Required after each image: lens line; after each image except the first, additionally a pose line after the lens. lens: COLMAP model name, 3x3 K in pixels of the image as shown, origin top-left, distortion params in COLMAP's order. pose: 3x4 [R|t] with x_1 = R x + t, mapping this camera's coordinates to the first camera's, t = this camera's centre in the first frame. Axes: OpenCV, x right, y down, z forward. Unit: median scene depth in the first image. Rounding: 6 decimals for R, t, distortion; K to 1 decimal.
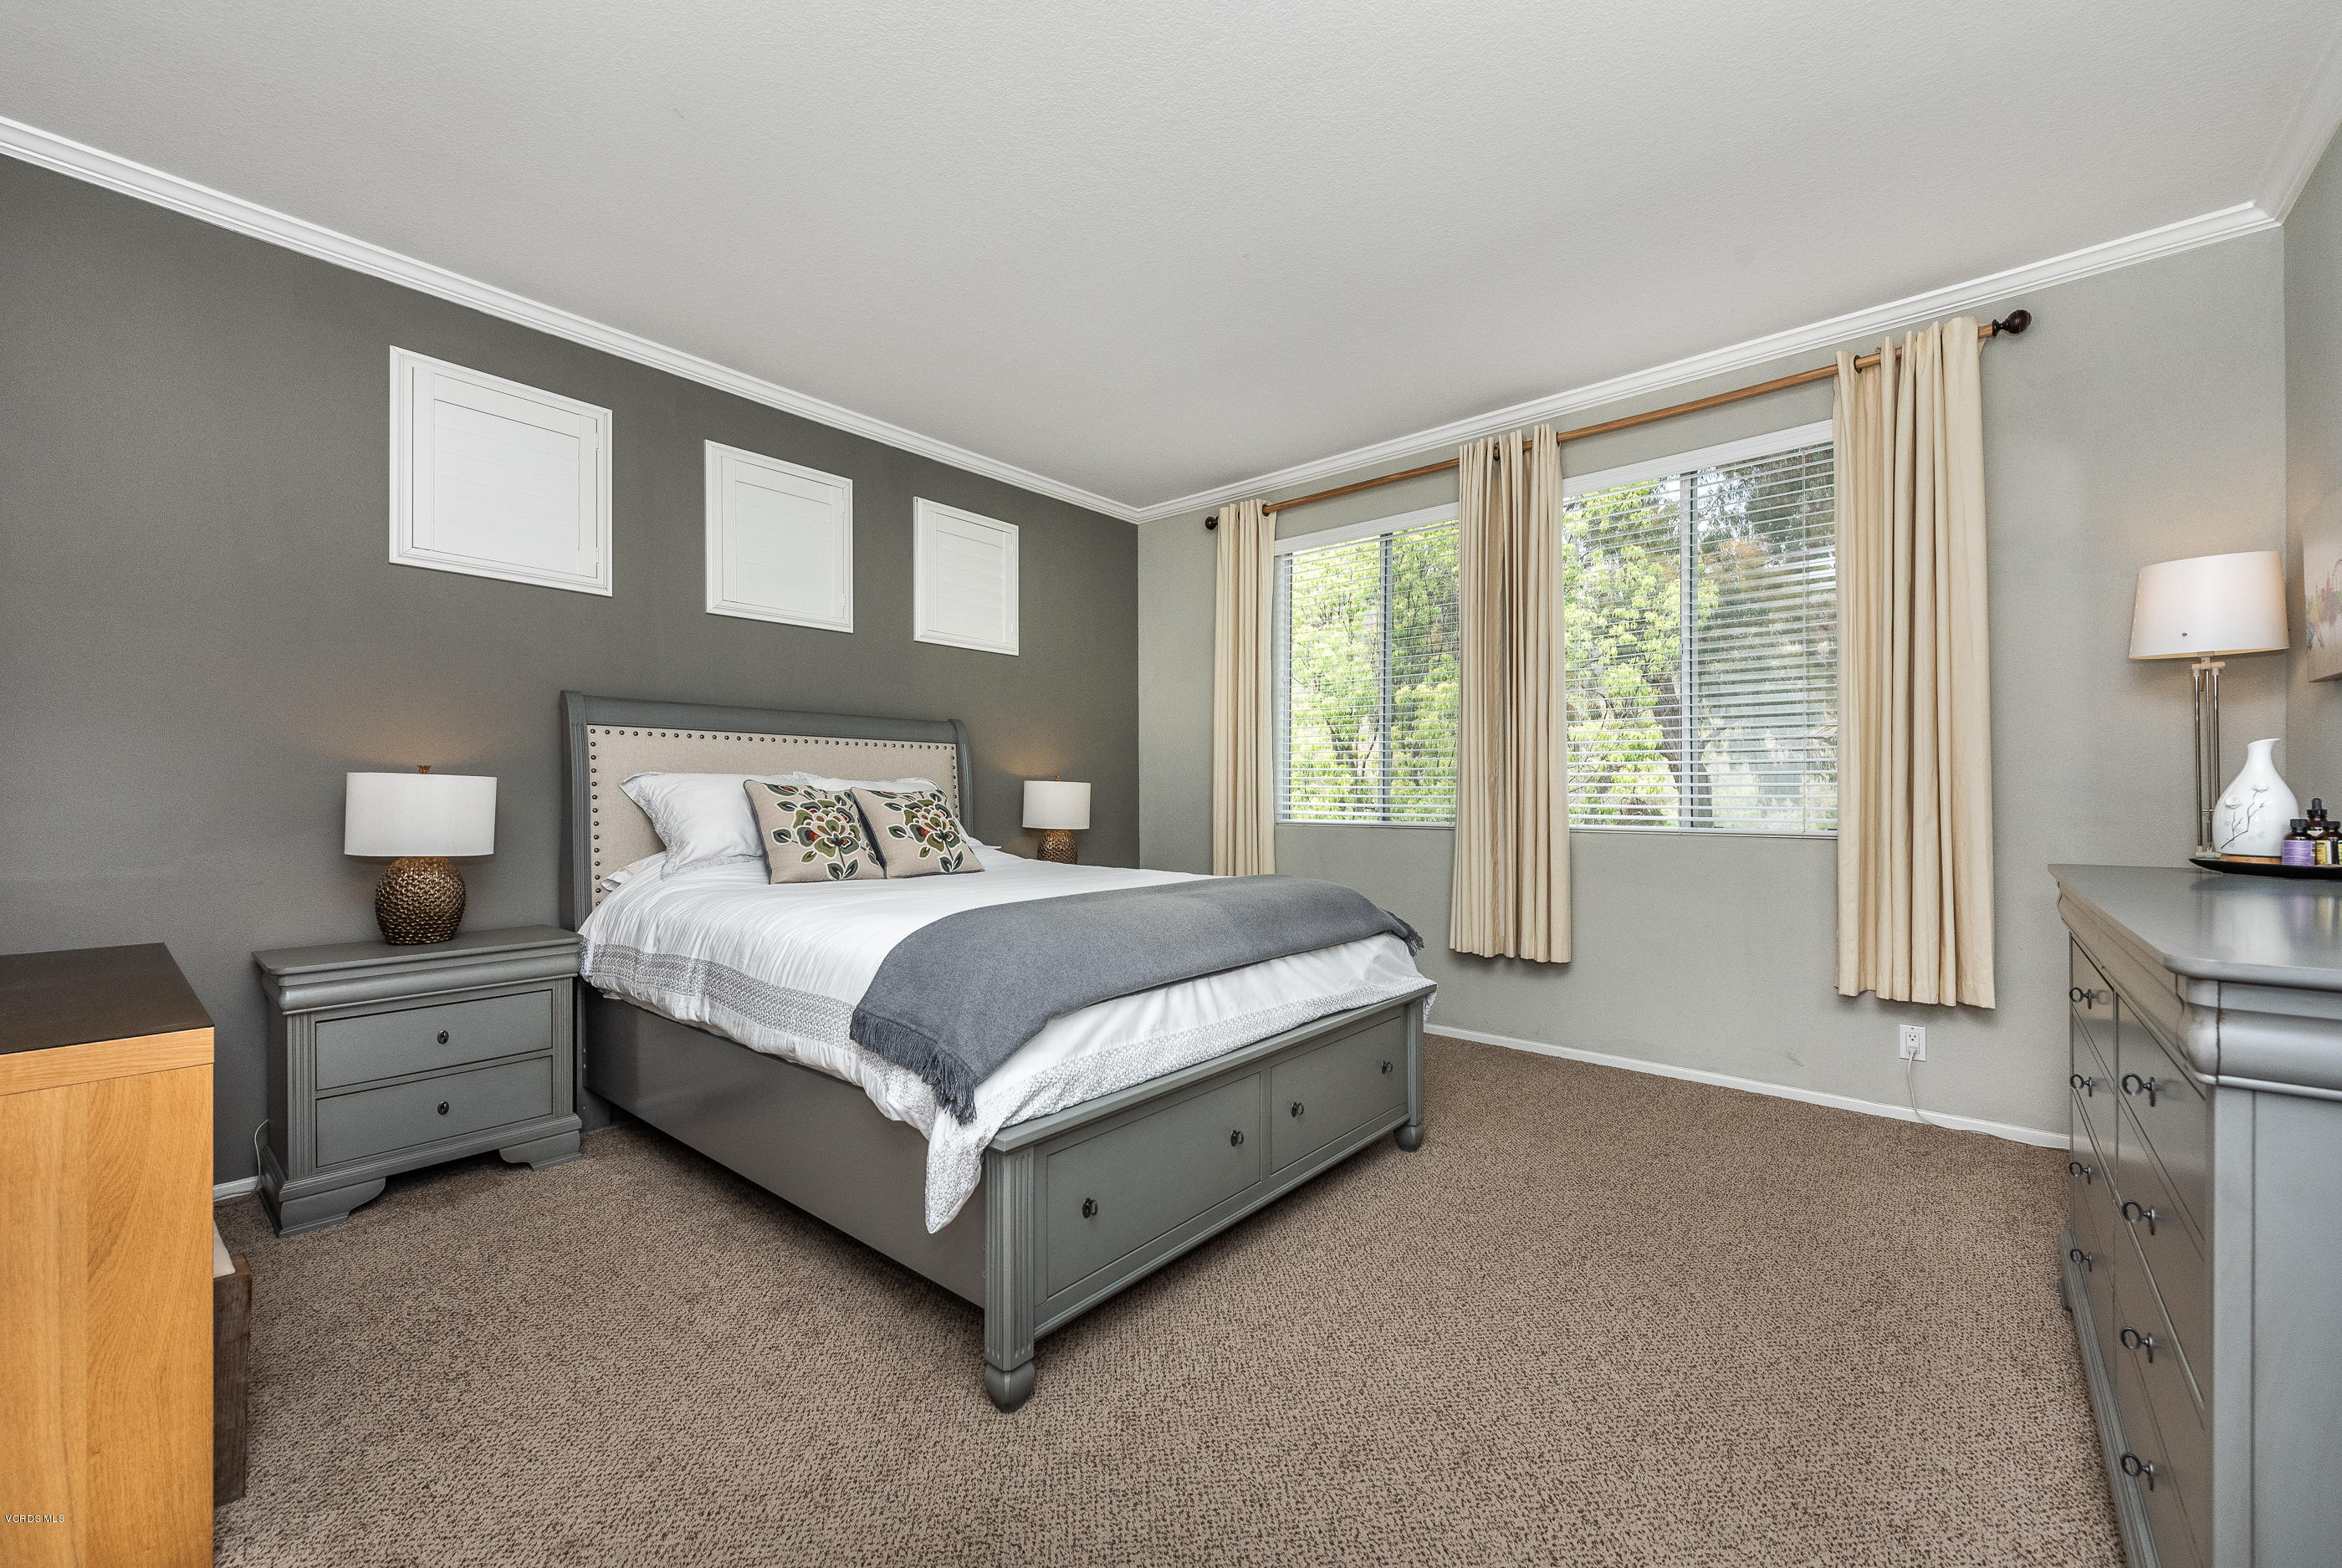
lens RADIAL K [[926.2, 0, 1165.4], [0, 926.2, 801.2], [0, 0, 1]] dist [0.017240, -0.004836]
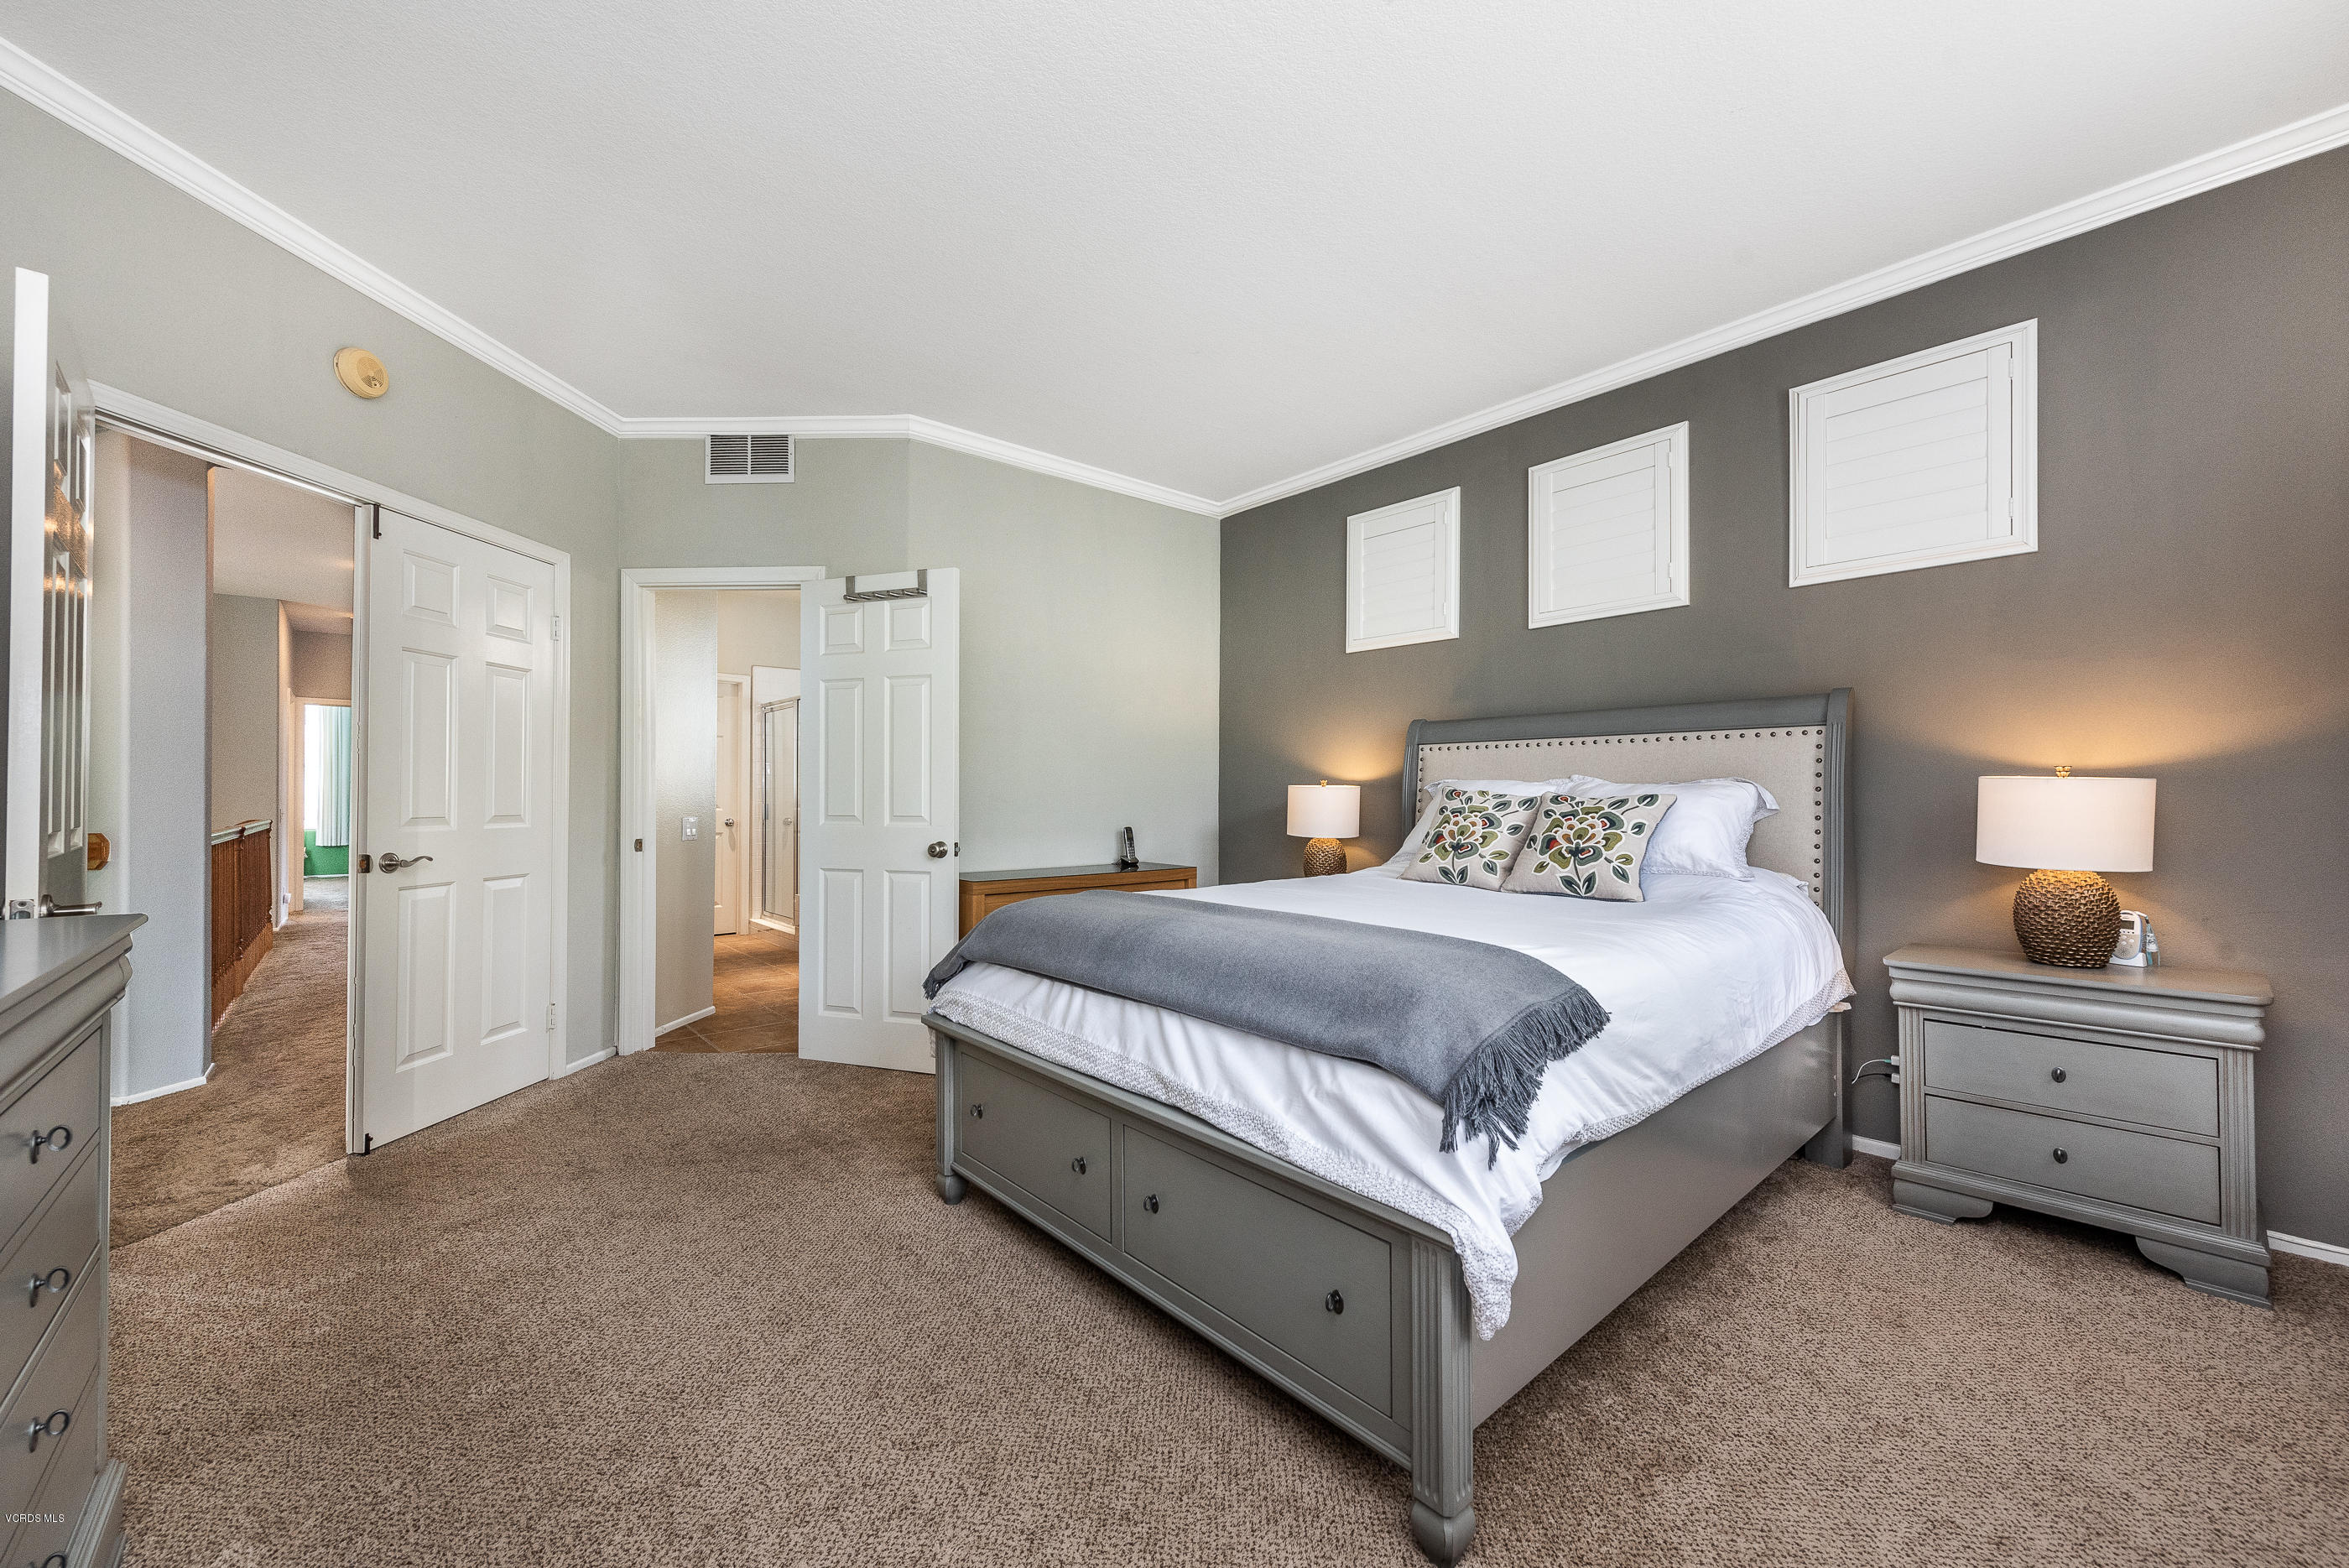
lens RADIAL K [[929.1, 0, 1167.9], [0, 929.1, 769.4], [0, 0, 1]] dist [0.017240, -0.004836]
pose [[-0.143754, -0.032528, -0.989079, 0.606657], [-0.008150, 0.999465, -0.031685, -0.005080], [0.989580, 0.003506, -0.143943, 0.737326]]
